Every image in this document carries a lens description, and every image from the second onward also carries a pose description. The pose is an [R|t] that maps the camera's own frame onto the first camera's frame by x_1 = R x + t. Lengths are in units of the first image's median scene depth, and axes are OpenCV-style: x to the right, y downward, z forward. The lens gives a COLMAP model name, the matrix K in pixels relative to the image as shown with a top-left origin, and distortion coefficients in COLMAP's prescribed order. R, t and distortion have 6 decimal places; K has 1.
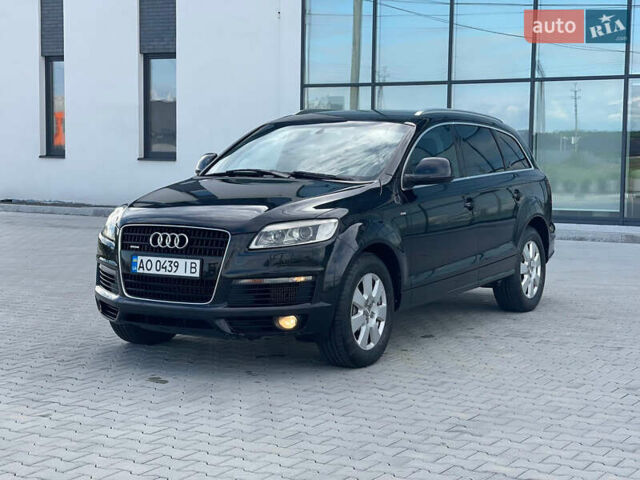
lens RADIAL K [[1054.9, 0, 320.0], [0, 1054.9, 240.0], [0, 0, 1]] dist [0.009346, 0.077151]
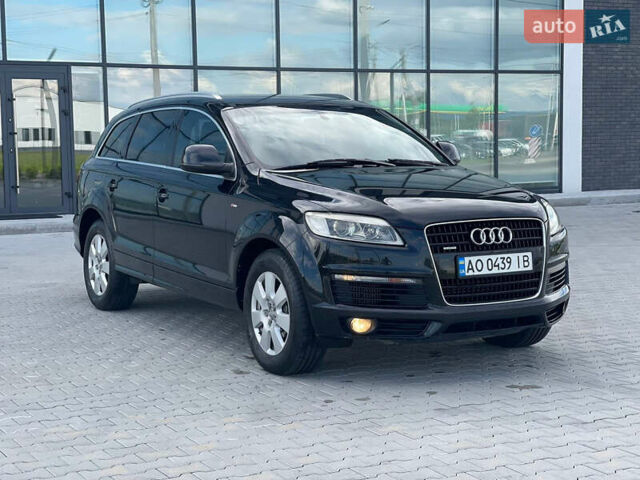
lens RADIAL K [[1060.0, 0, 320.0], [0, 1060.0, 240.0], [0, 0, 1]] dist [0.167380, 0.006920]
pose [[0.563088, -0.092277, 0.821229, -0.978784], [0.087484, 0.994818, 0.051798, -0.056499], [-0.821753, 0.042678, 0.568243, 0.591995]]
